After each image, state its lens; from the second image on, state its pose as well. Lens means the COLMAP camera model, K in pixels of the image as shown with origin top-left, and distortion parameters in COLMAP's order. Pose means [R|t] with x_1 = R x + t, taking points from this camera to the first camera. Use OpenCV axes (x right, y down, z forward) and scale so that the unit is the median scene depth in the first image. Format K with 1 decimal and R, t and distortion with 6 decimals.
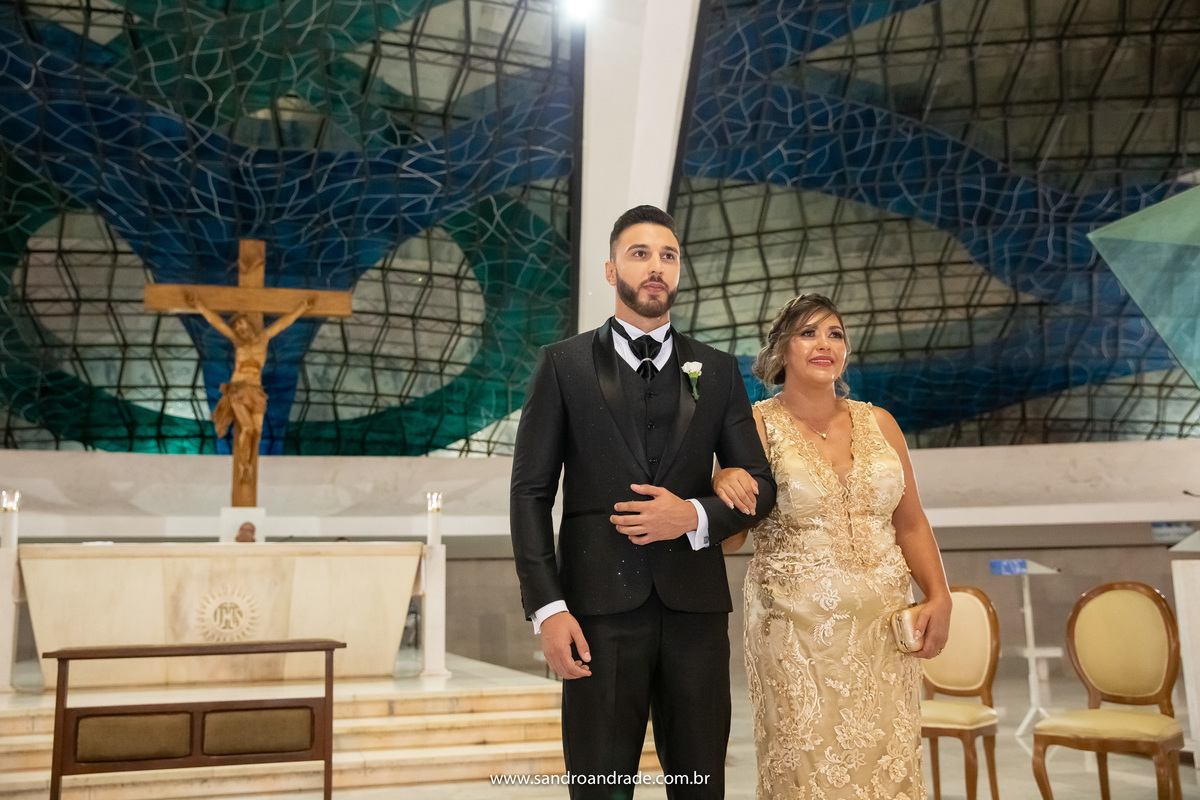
lens RADIAL K [[1172.4, 0, 596.4], [0, 1172.4, 403.3], [0, 0, 1]] dist [-0.013645, 0.113084]
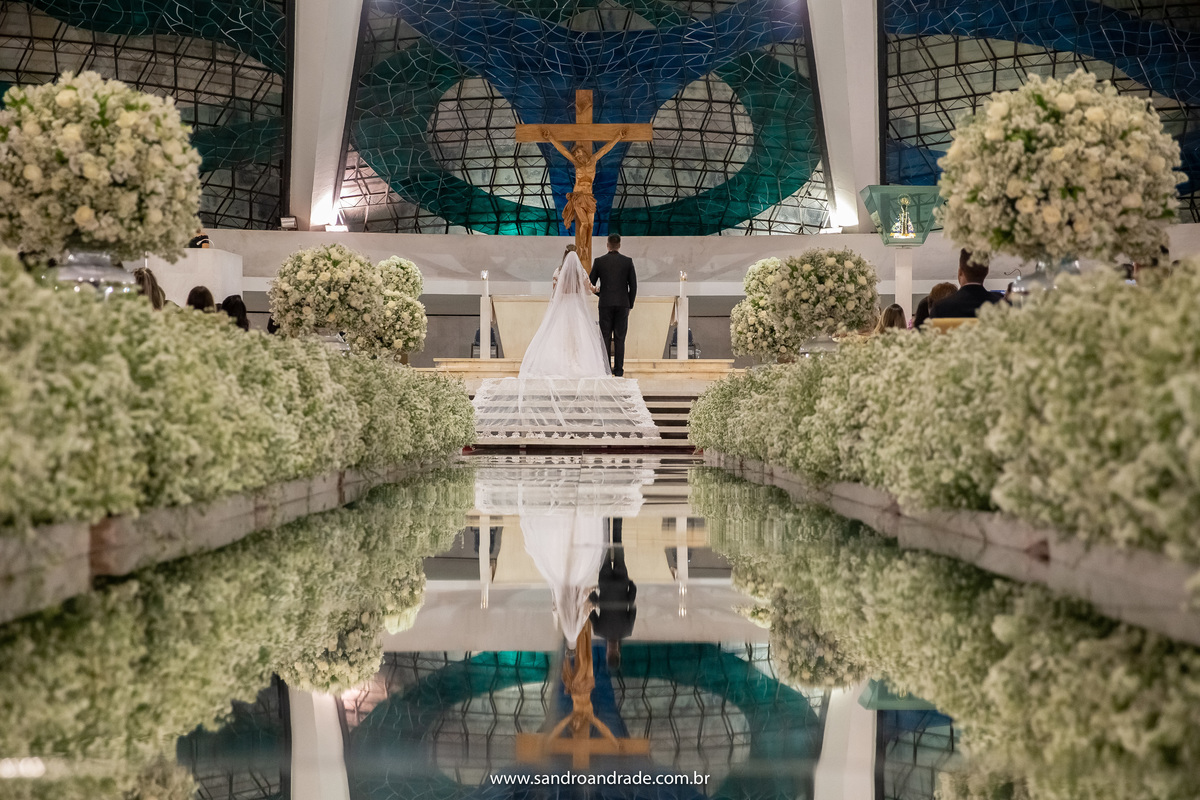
lens RADIAL K [[2000.7, 0, 592.9], [0, 2000.7, 402.9], [0, 0, 1]] dist [0.175862, -0.084747]
pose [[0.963829, 0.019029, -0.265843, 0.339598], [0.023105, 0.987728, 0.154467, -0.125477], [0.265520, -0.155022, 0.951561, -1.254771]]
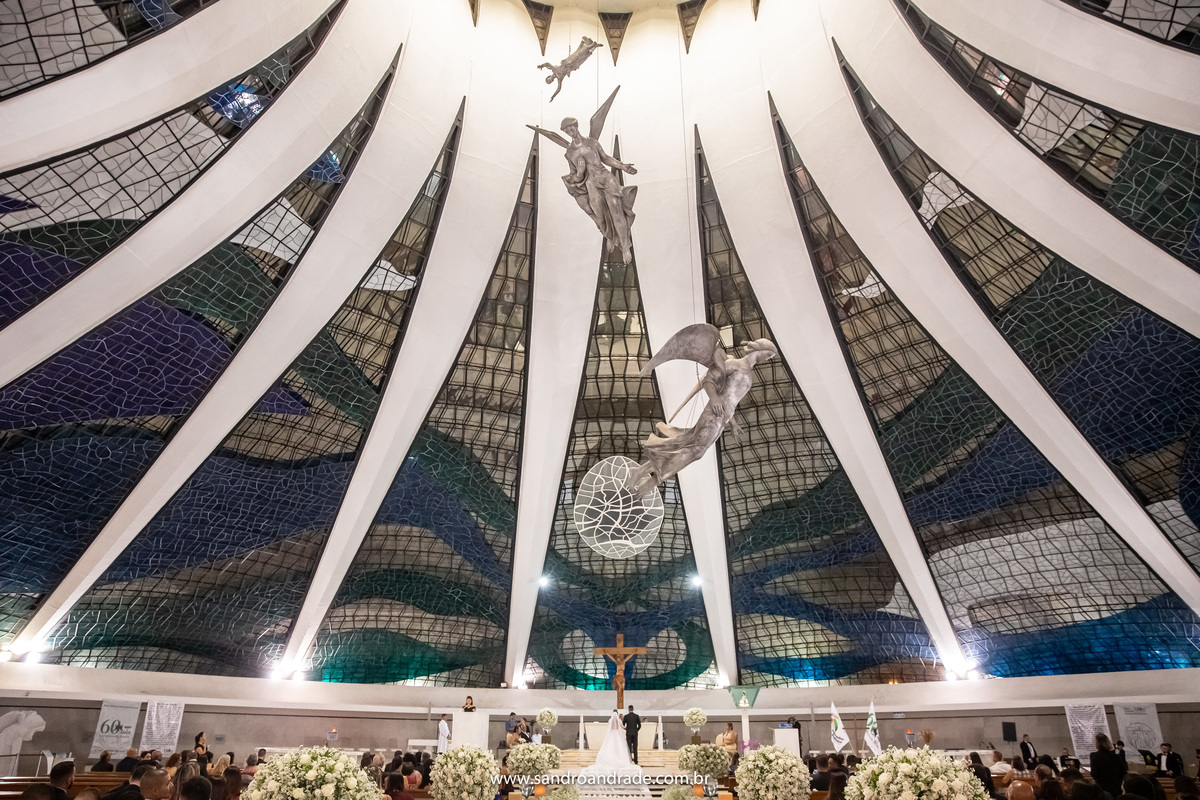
lens RADIAL K [[813.3, 0, 594.7], [0, 813.3, 411.4], [0, 0, 1]] dist [-0.105531, 0.080502]
pose [[0.954027, -0.094272, -0.284508, 0.379542], [0.028755, 0.973656, -0.226200, -0.223479], [0.298337, 0.207620, 0.931605, -1.389239]]
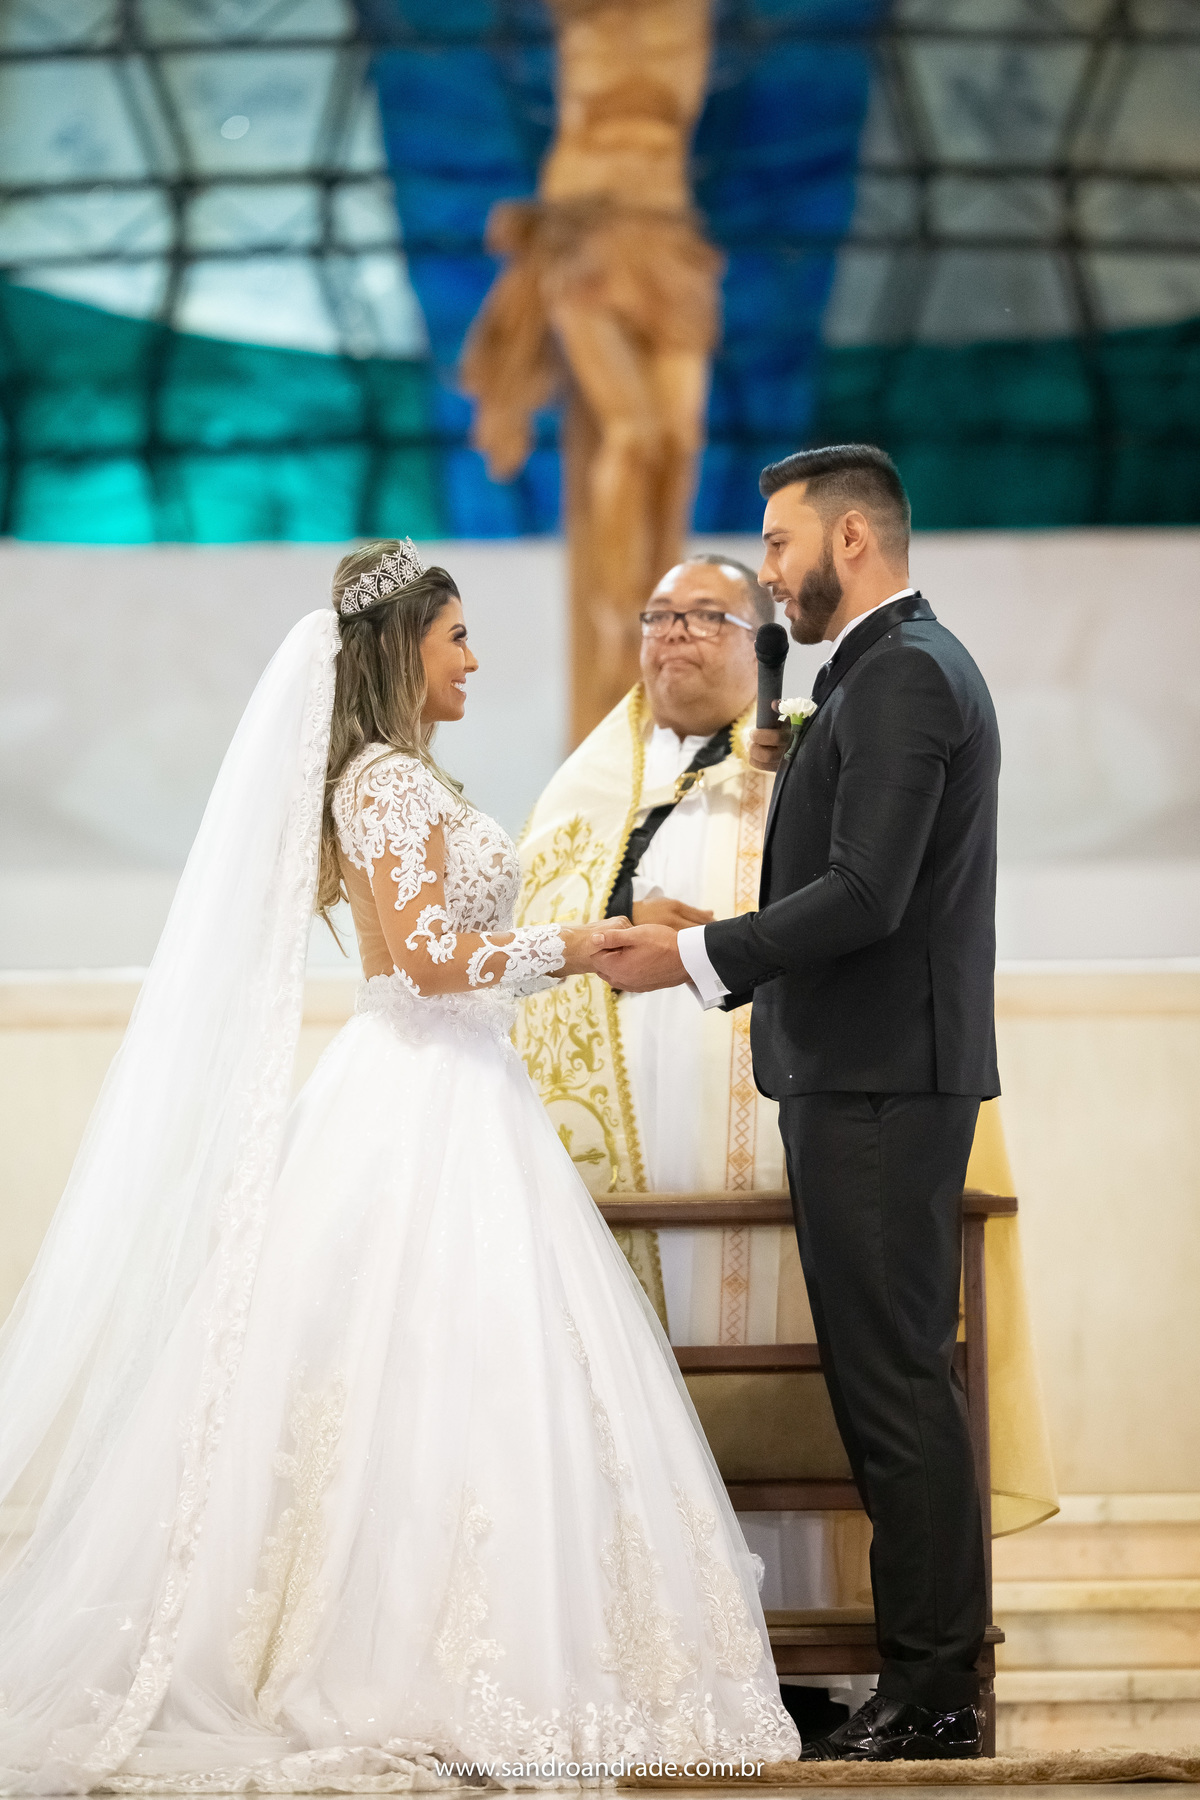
lens RADIAL K [[10462.2, 0, 600.0], [0, 10462.2, 900.0], [0, 0, 1]] dist [0.245432, 18.929291]
pose [[0.961378, -0.012015, -0.274968, 0.159413], [0.039349, 0.994784, 0.094108, -0.057315], [0.272403, -0.101293, 0.956837, -0.611783]]
